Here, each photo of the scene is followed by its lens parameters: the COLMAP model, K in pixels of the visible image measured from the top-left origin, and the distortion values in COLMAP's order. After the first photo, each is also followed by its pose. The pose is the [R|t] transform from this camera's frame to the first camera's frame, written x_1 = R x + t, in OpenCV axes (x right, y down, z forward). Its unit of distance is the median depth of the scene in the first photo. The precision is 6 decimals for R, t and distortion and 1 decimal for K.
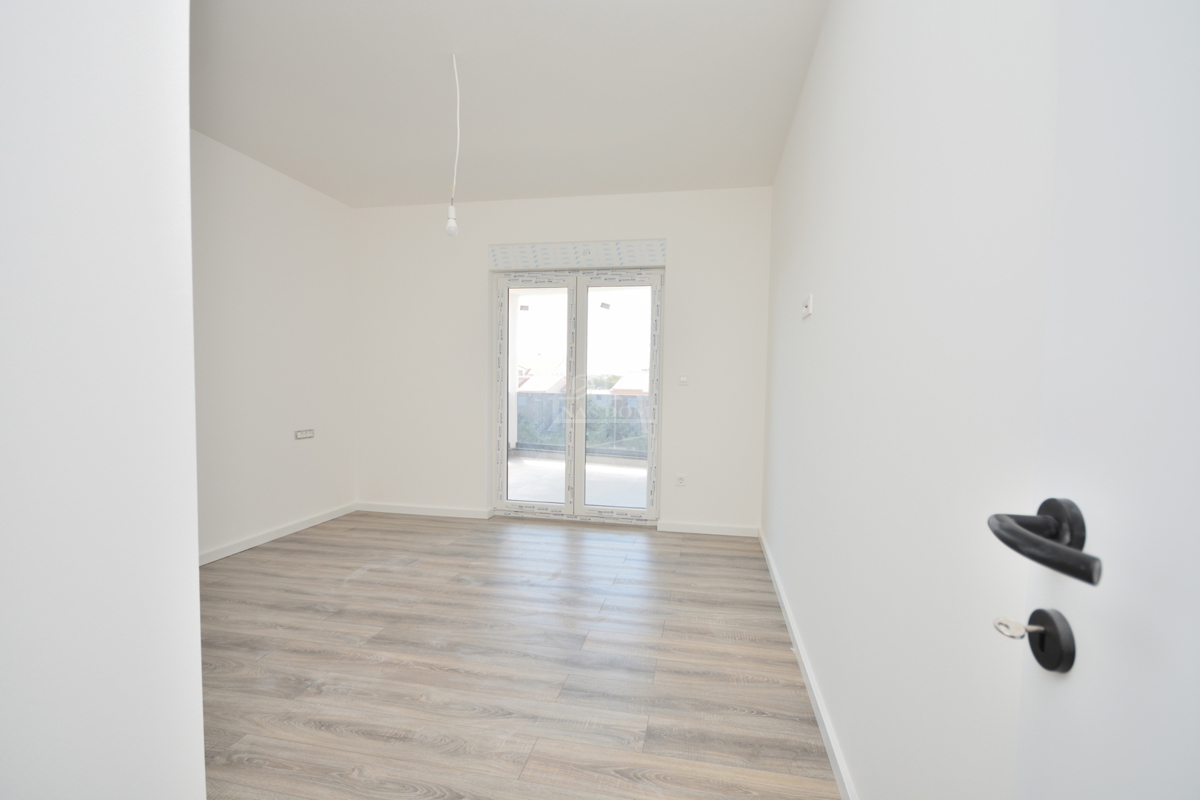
lens RADIAL K [[524.4, 0, 602.8], [0, 524.4, 412.8], [0, 0, 1]] dist [-0.001358, 0.000016]
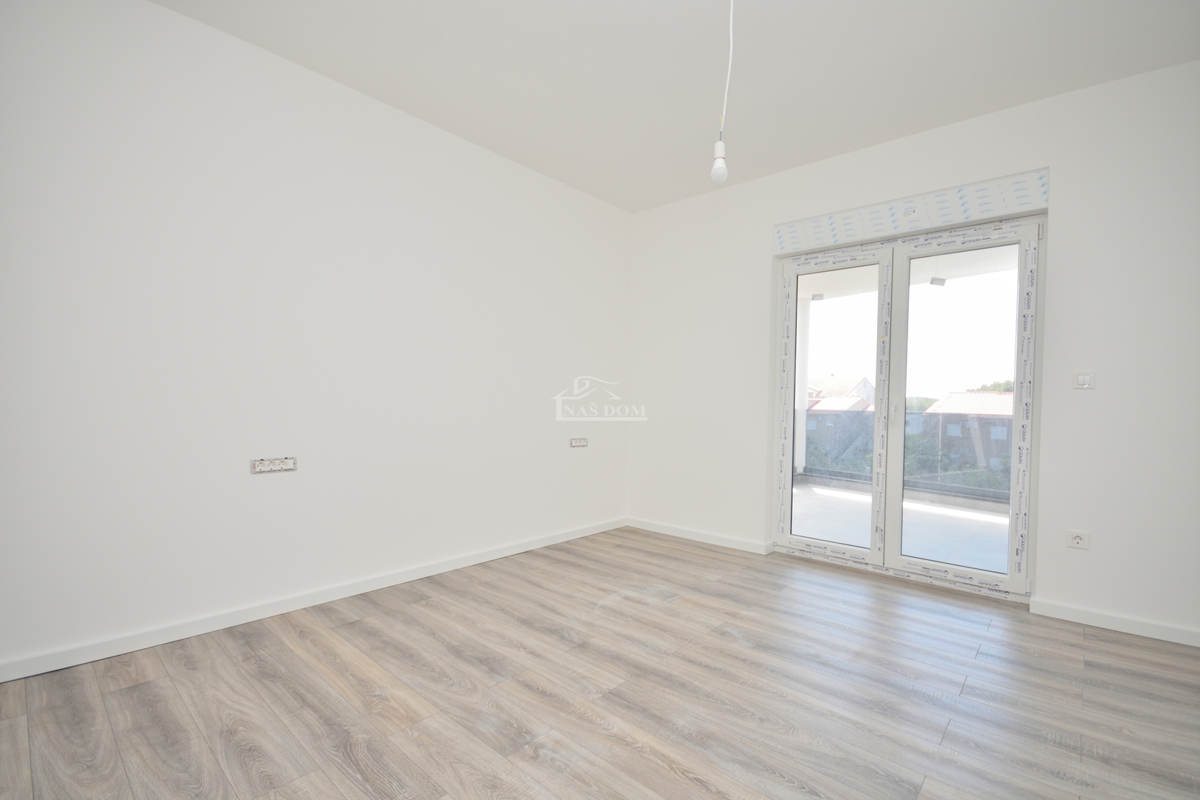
lens RADIAL K [[524.4, 0, 602.8], [0, 524.4, 412.8], [0, 0, 1]] dist [-0.001358, 0.000016]
pose [[0.861754, 0.010604, -0.507215, -0.026794], [-0.032671, 0.998866, -0.034626, 0.017662], [0.506273, 0.046410, 0.861124, 0.166939]]
